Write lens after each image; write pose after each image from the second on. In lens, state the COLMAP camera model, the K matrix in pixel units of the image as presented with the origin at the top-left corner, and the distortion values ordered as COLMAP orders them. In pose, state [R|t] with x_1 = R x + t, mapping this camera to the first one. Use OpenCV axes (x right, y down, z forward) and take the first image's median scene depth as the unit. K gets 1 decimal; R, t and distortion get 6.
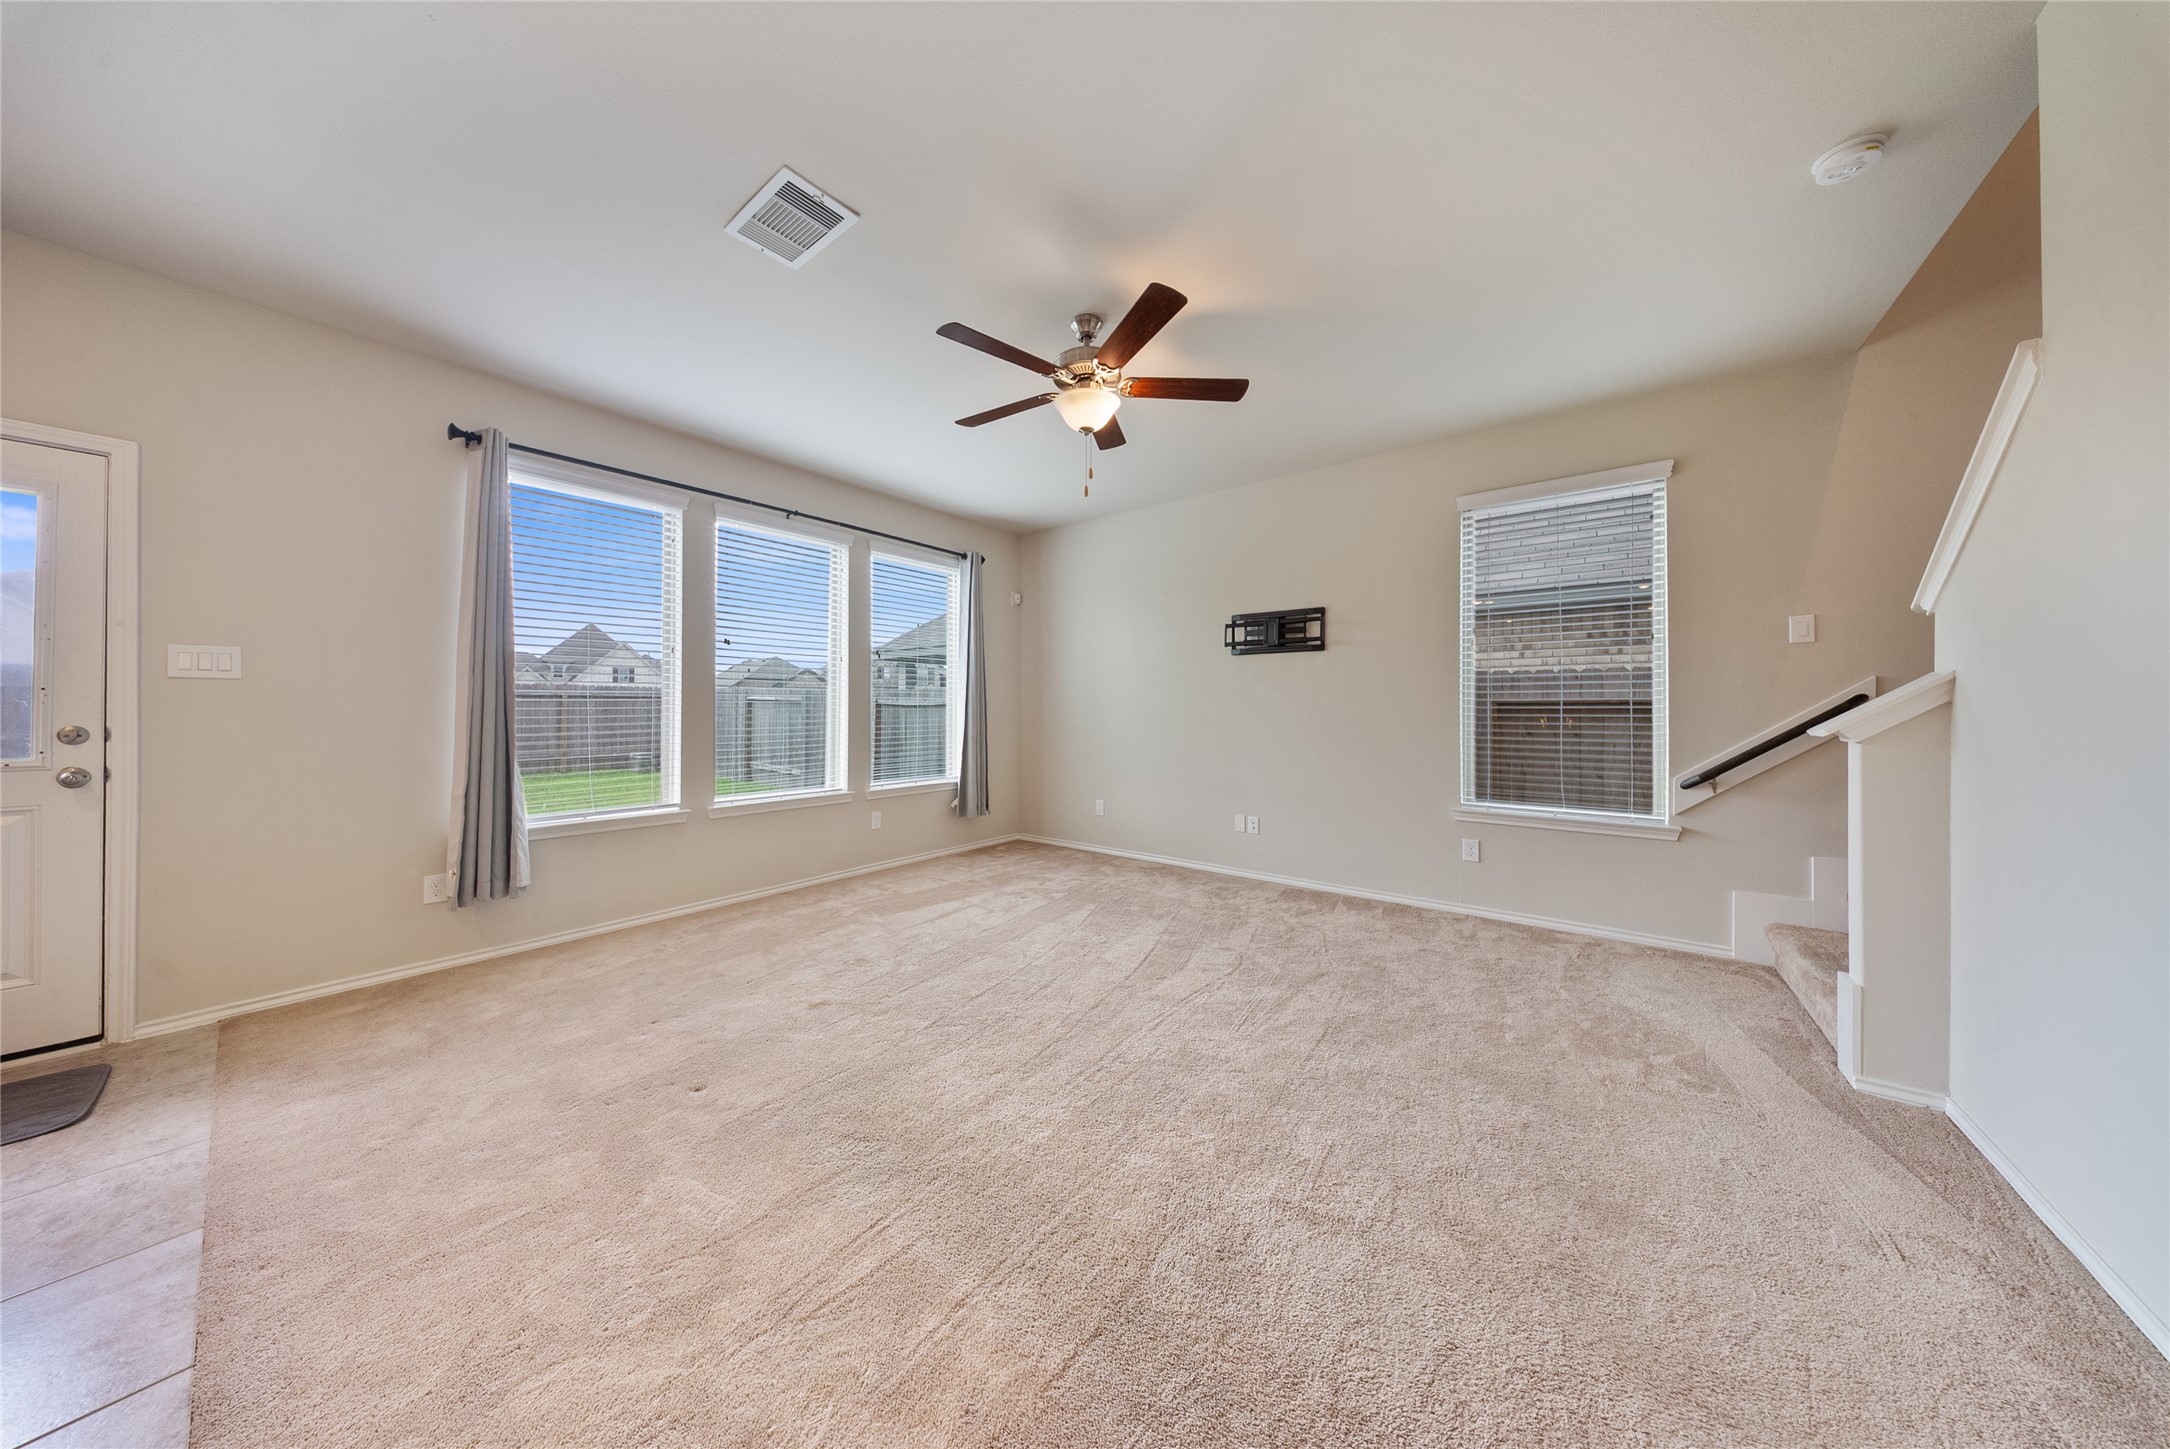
lens RADIAL K [[643.8, 0, 1076.8], [0, 643.8, 713.8], [0, 0, 1]] dist [0.004824, -0.003307]
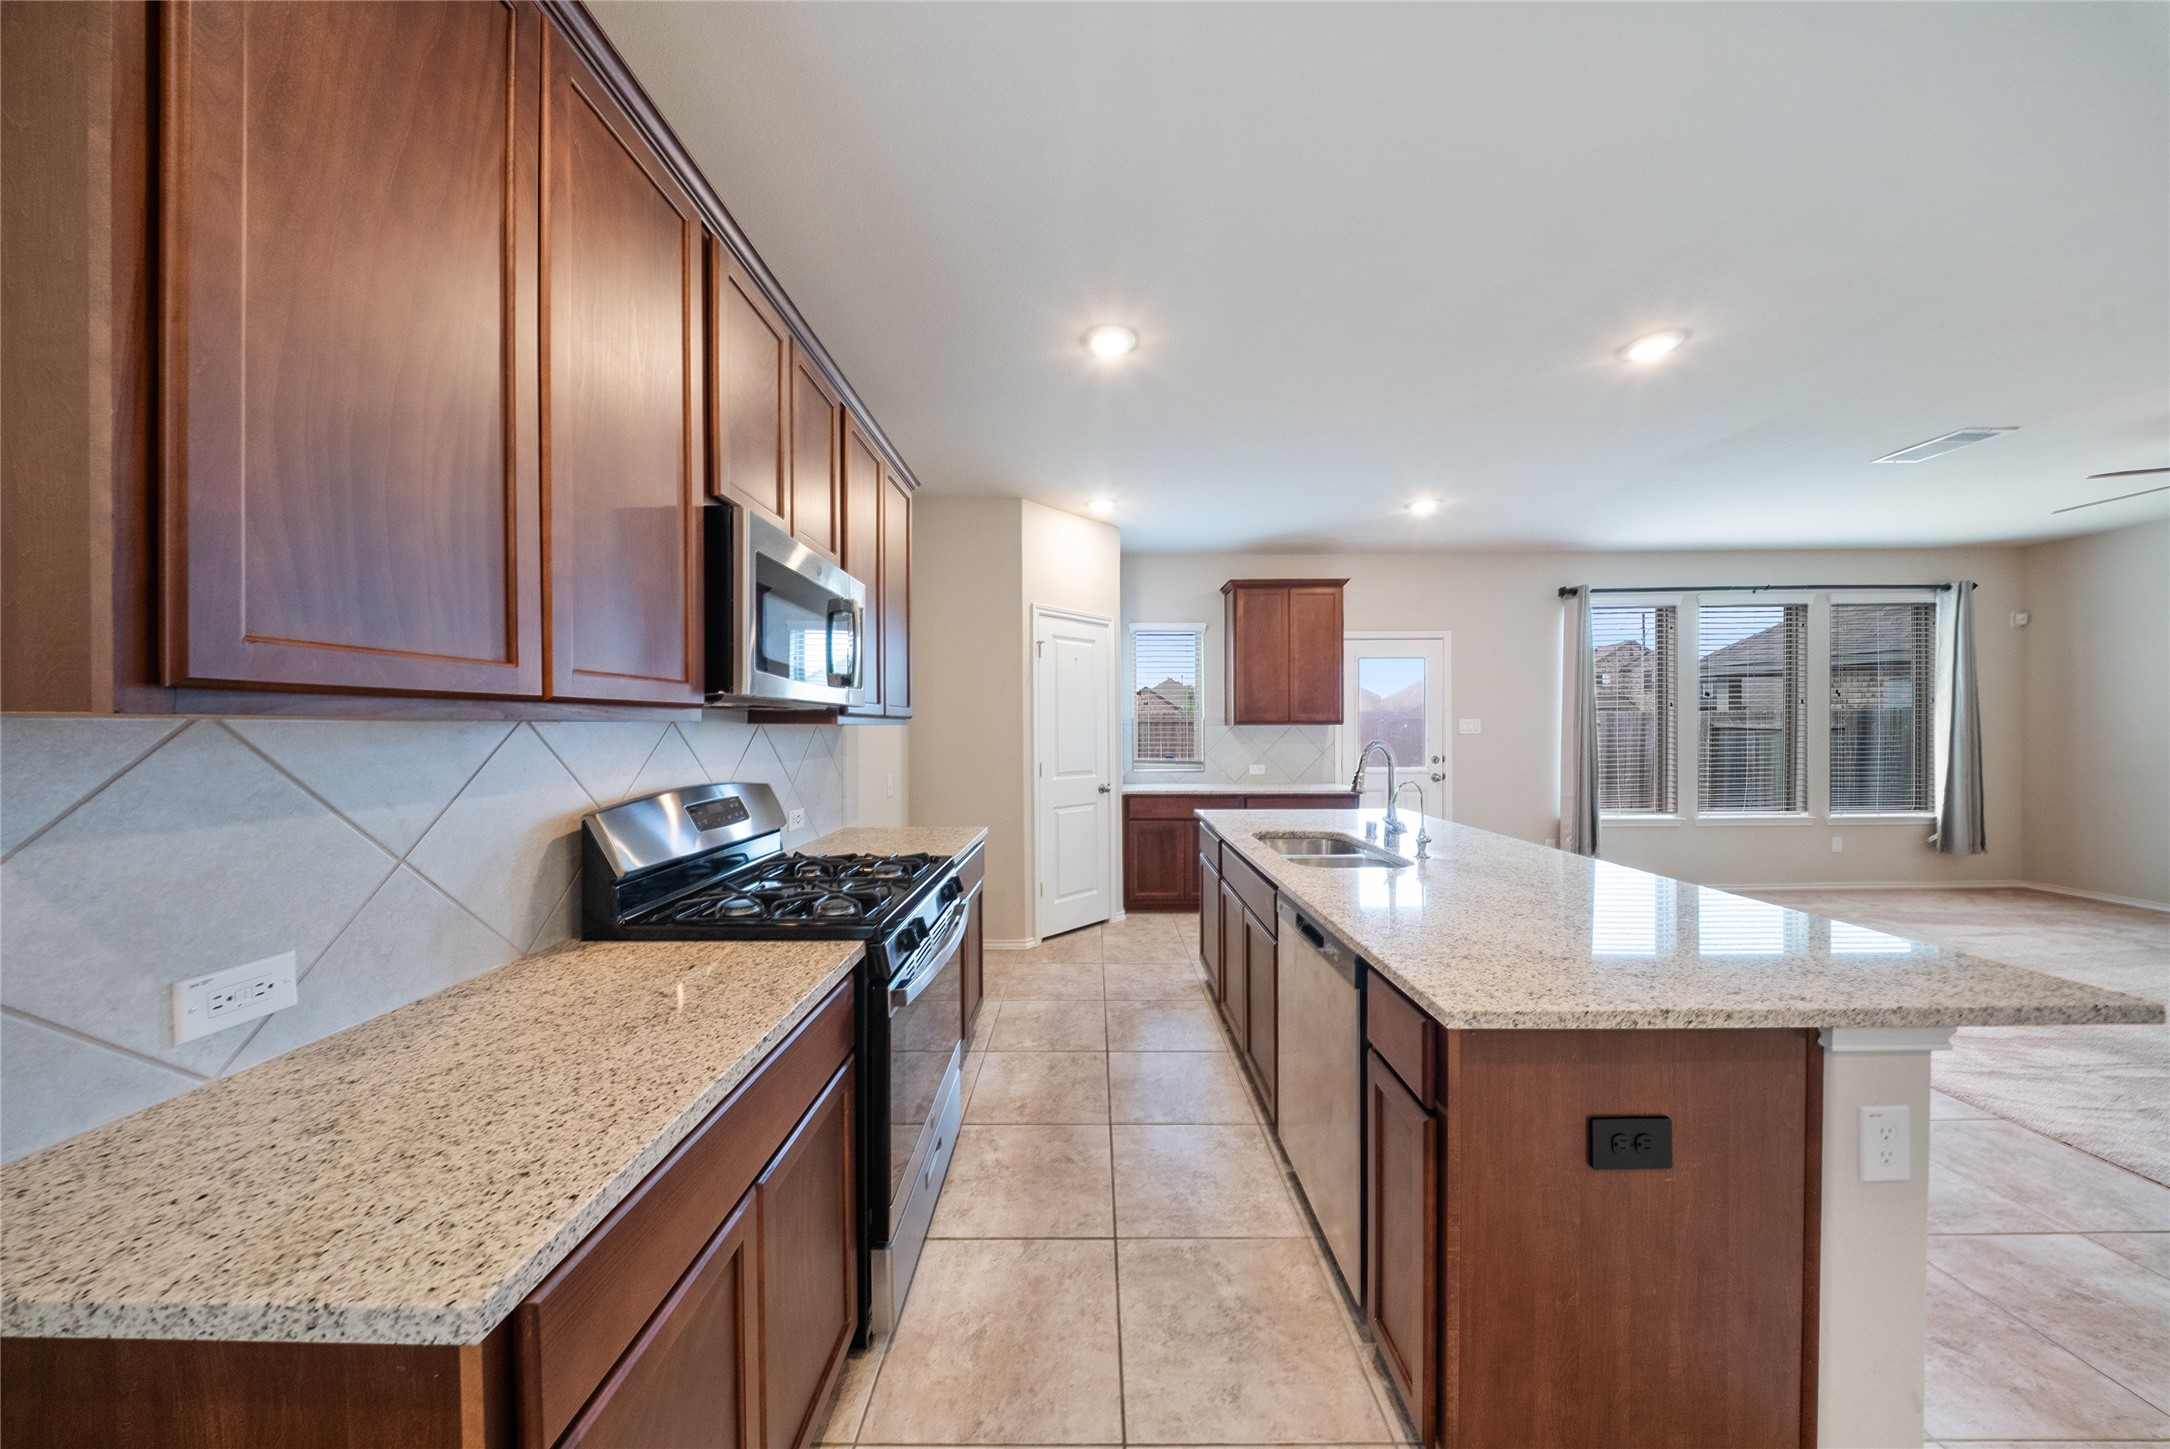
lens RADIAL K [[653.7, 0, 1090.6], [0, 653.7, 733.5], [0, 0, 1]] dist [0.000418, -0.003348]
pose [[0.607497, 0.002038, -0.794319, -0.203617], [0.006493, 0.999951, 0.007531, -0.042694], [0.794295, -0.009732, 0.607454, -0.703840]]
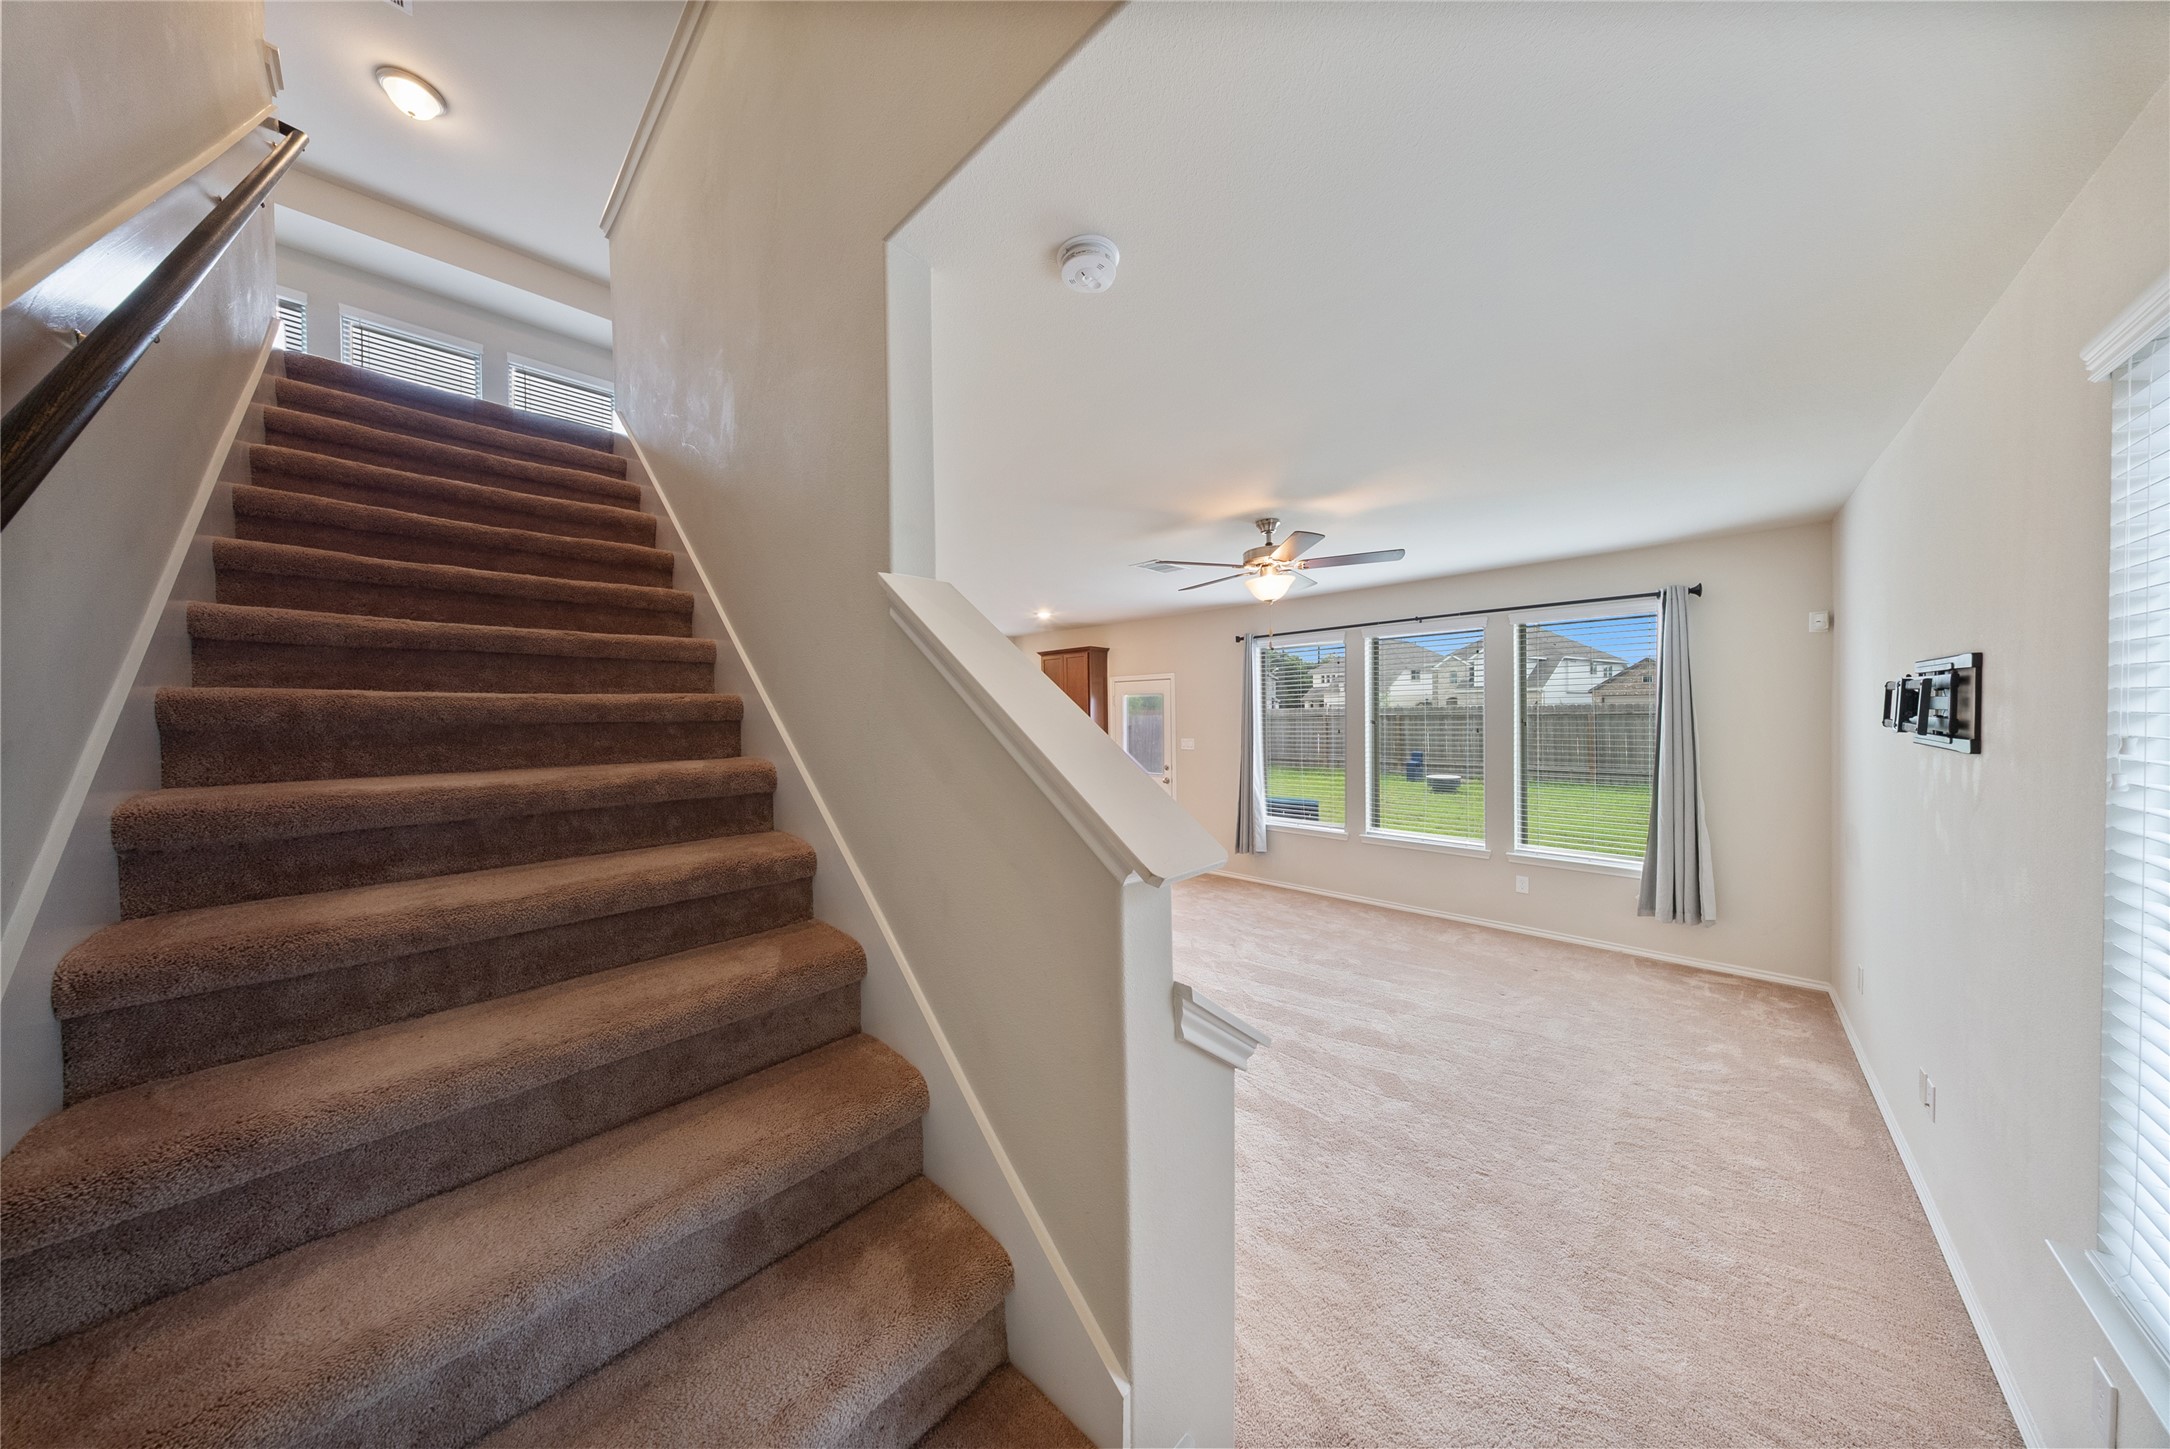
lens RADIAL K [[643.8, 0, 1076.8], [0, 643.8, 713.8], [0, 0, 1]] dist [0.004824, -0.003307]
pose [[-0.108140, -0.005501, -0.994120, 0.810877], [0.005641, 0.999965, -0.006147, -0.105688], [0.994120, -0.006273, -0.108105, 0.429294]]
